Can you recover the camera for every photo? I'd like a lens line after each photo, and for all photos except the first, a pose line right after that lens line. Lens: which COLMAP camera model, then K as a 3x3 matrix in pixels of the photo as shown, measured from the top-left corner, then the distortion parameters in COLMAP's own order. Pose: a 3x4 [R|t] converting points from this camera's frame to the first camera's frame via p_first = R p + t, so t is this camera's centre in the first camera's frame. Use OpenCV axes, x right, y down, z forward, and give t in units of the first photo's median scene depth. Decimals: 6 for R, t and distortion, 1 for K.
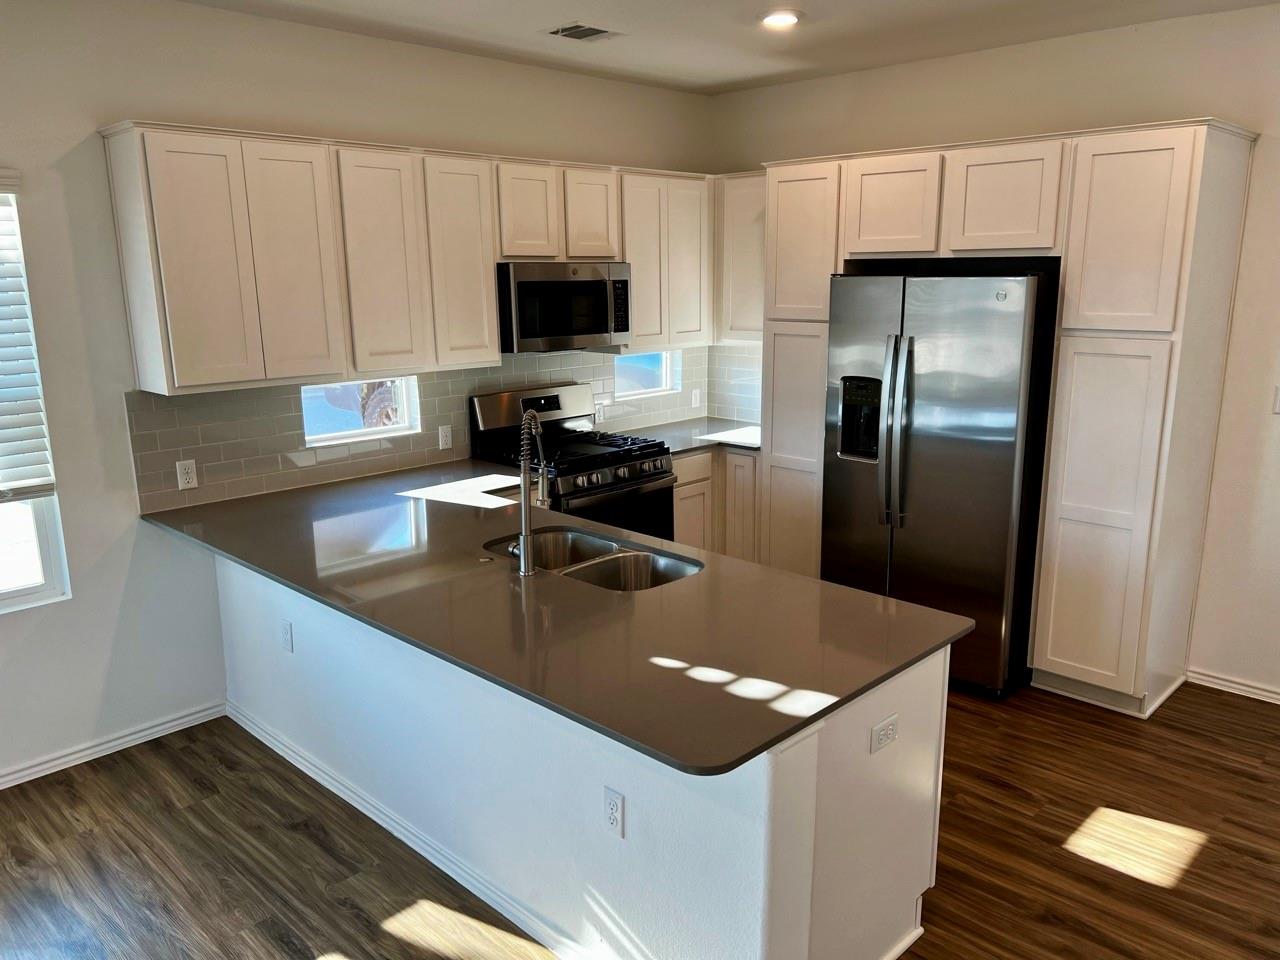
lens RADIAL K [[972.2, 0, 647.5], [0, 972.2, 485.7], [0, 0, 1]] dist [0.084843, -0.097443]
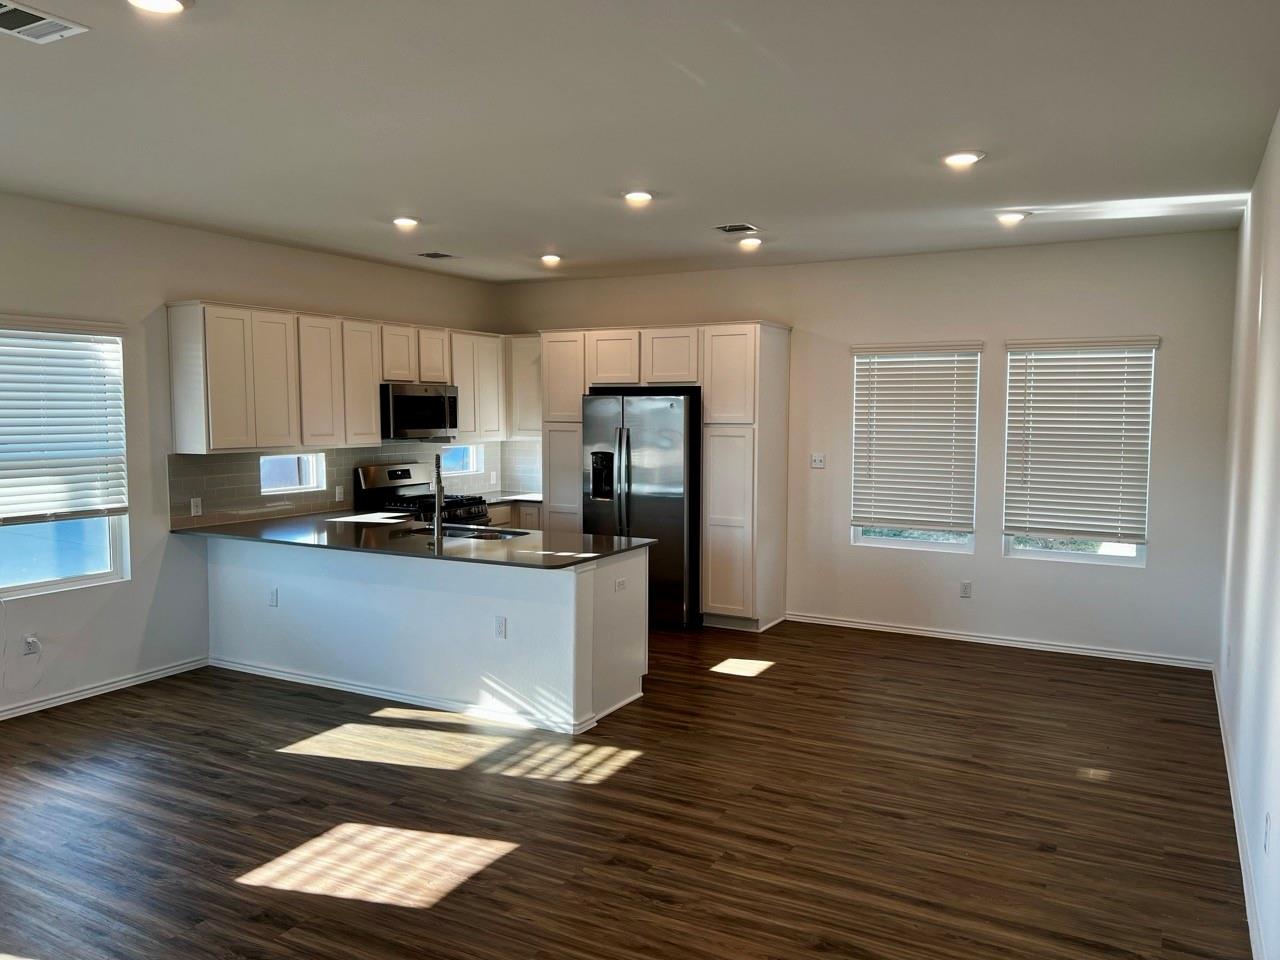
lens RADIAL K [[972.2, 0, 647.5], [0, 972.2, 485.7], [0, 0, 1]] dist [0.084843, -0.097443]
pose [[0.963897, -0.010264, 0.266077, -0.160544], [0.047987, 0.989592, -0.135663, 0.182761], [-0.261915, 0.143533, 0.954358, -0.649038]]
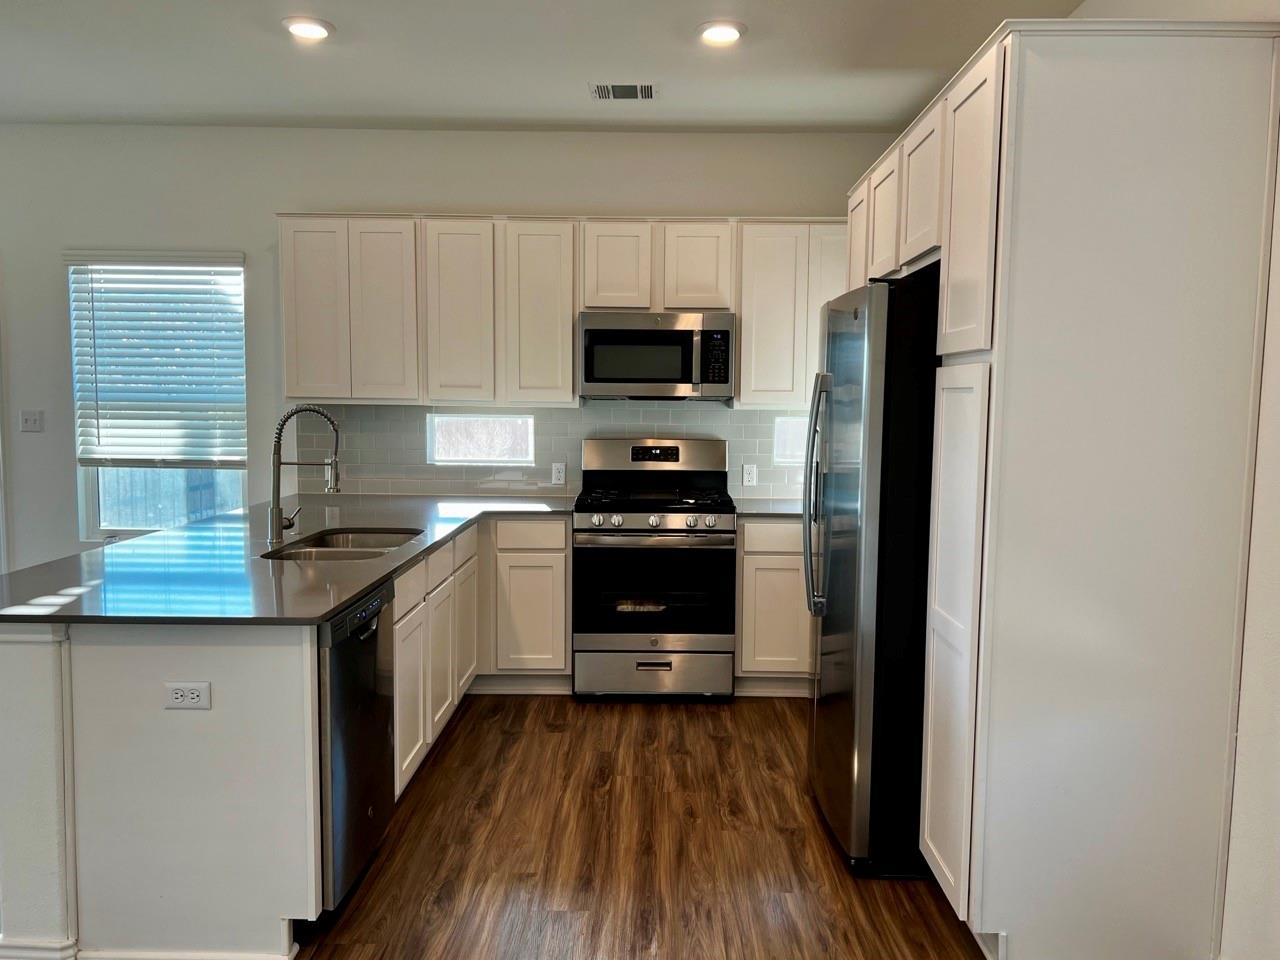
lens RADIAL K [[991.6, 0, 644.9], [0, 991.6, 483.3], [0, 0, 1]] dist [0.081616, -0.105225]
pose [[0.684156, 0.081772, -0.724737, 0.708765], [-0.177017, 0.982600, -0.056239, 0.007033], [0.707528, 0.166767, 0.686726, 0.323902]]
